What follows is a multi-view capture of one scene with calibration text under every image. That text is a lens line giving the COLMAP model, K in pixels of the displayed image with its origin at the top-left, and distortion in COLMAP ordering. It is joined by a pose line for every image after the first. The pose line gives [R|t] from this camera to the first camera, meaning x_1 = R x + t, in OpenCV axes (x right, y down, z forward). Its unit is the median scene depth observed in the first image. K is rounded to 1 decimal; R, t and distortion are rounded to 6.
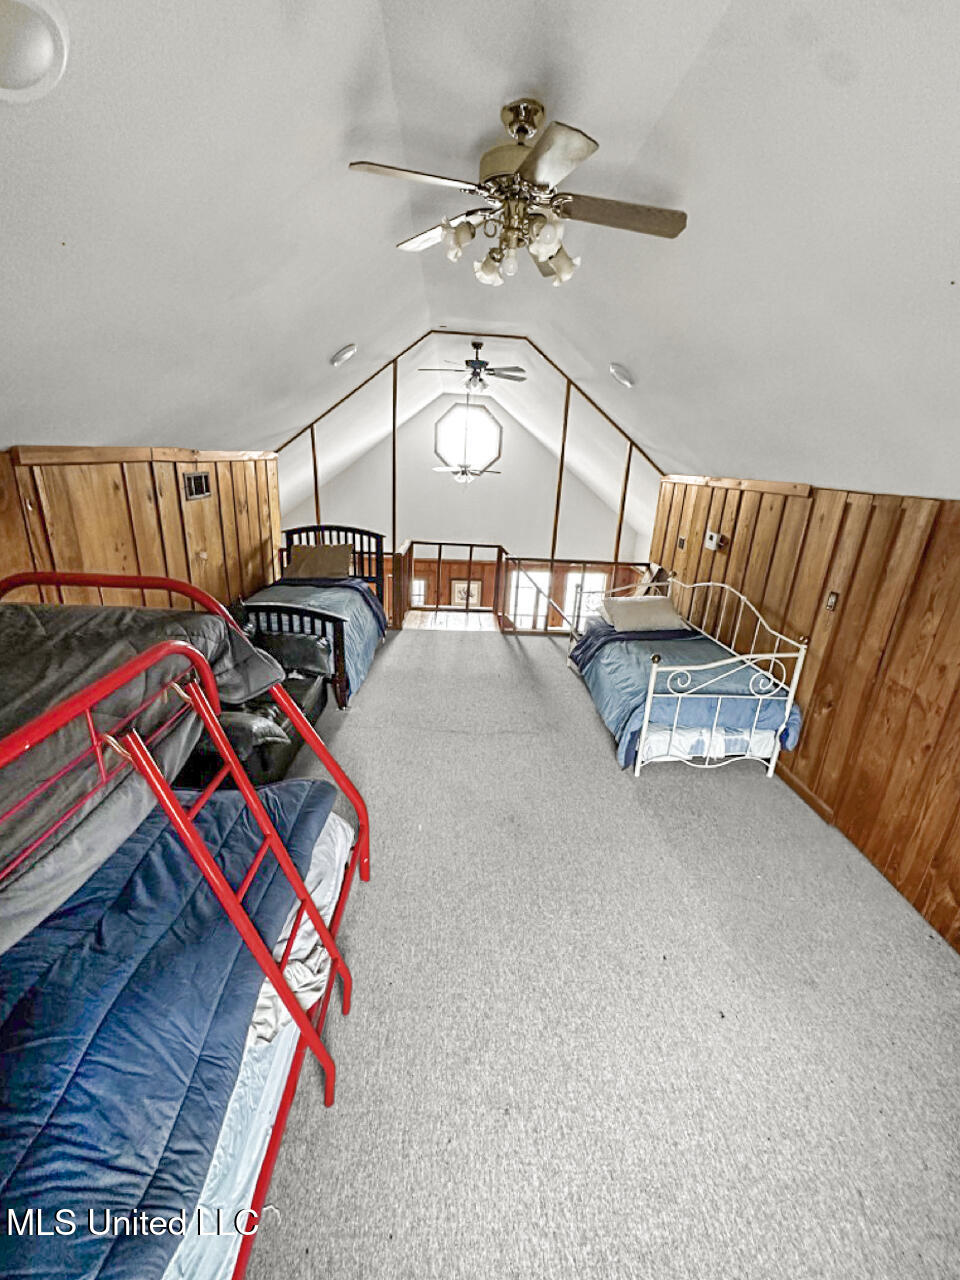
lens RADIAL K [[518.6, 0, 480.4], [0, 518.6, 638.8], [0, 0, 1]] dist [0.001866, 0.001003]
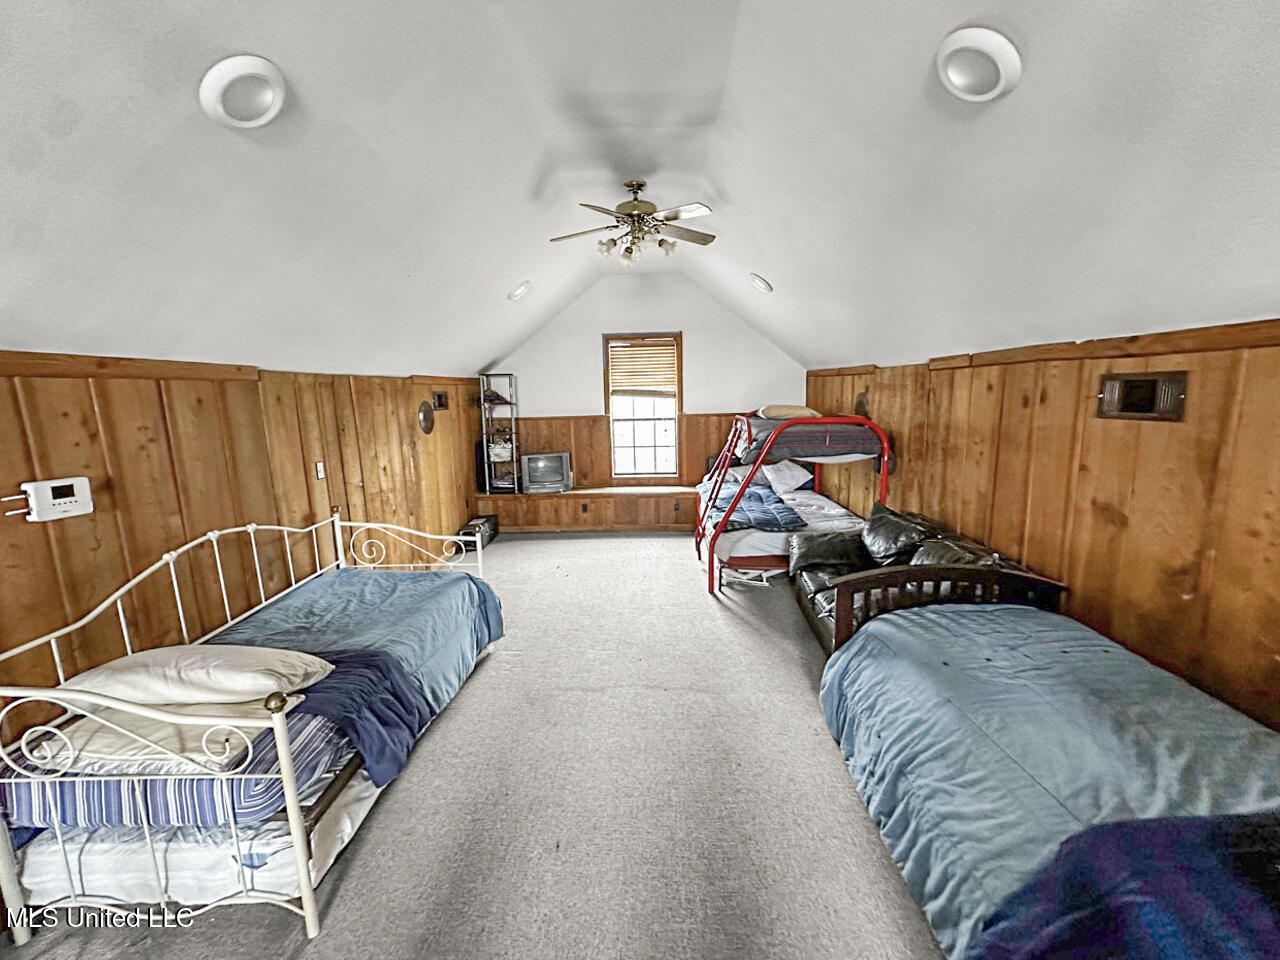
lens RADIAL K [[518.6, 0, 644.9], [0, 518.6, 478.4], [0, 0, 1]] dist [0.001866, 0.001003]
pose [[-0.997742, -0.037042, 0.056030, -0.056969], [-0.005599, 0.877146, 0.480192, -0.487341], [-0.066934, 0.478793, -0.875372, 1.584890]]
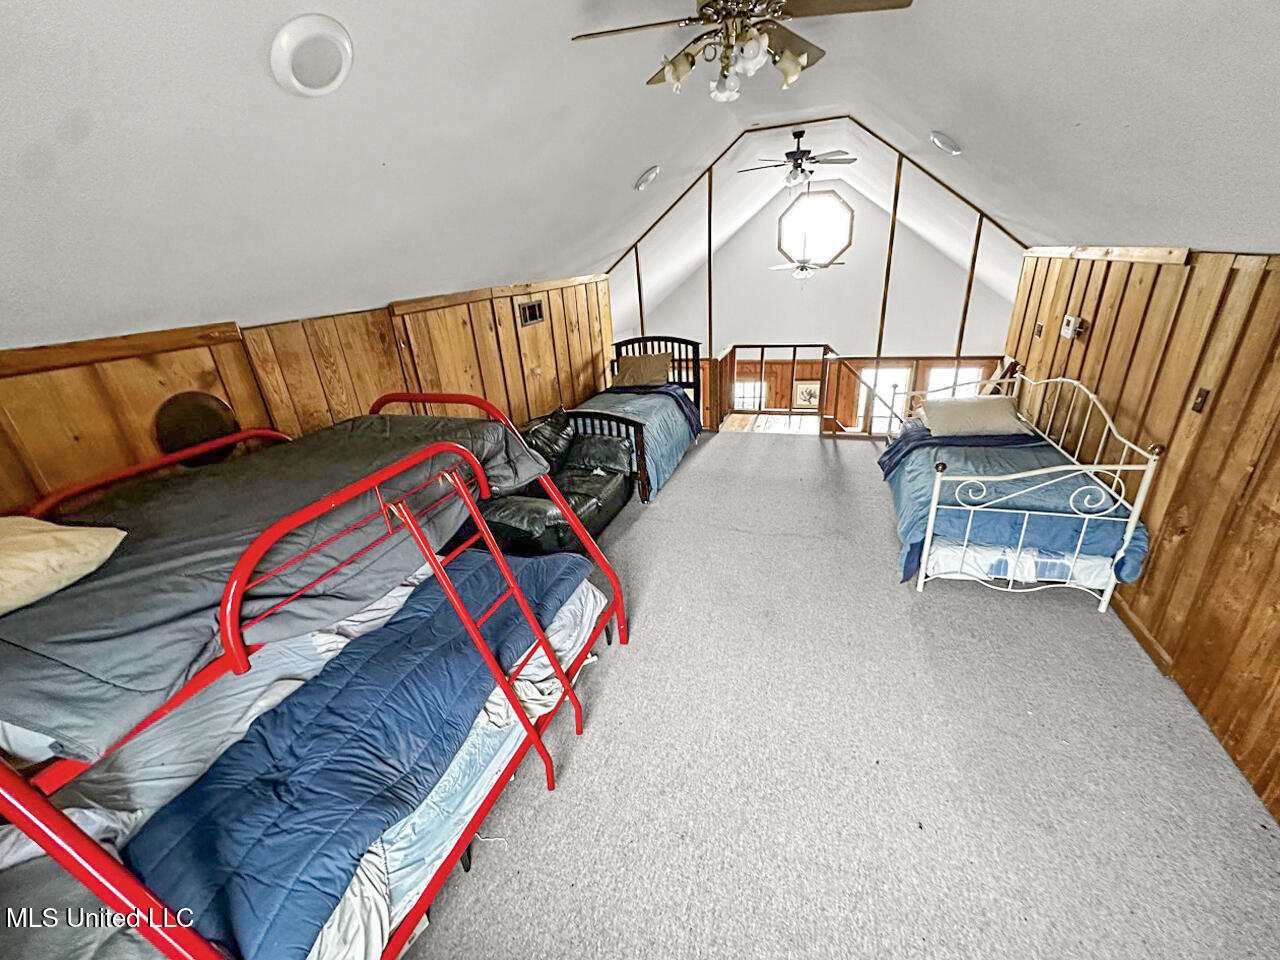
lens RADIAL K [[514.3, 0, 643.4], [0, 514.3, 477.2], [0, 0, 1]] dist [0.003527, 0.000708]
pose [[0.923954, 0.038285, -0.380583, 0.172503], [-0.010701, 0.997176, 0.074334, -0.004817], [0.382354, -0.064609, 0.921754, -0.036464]]
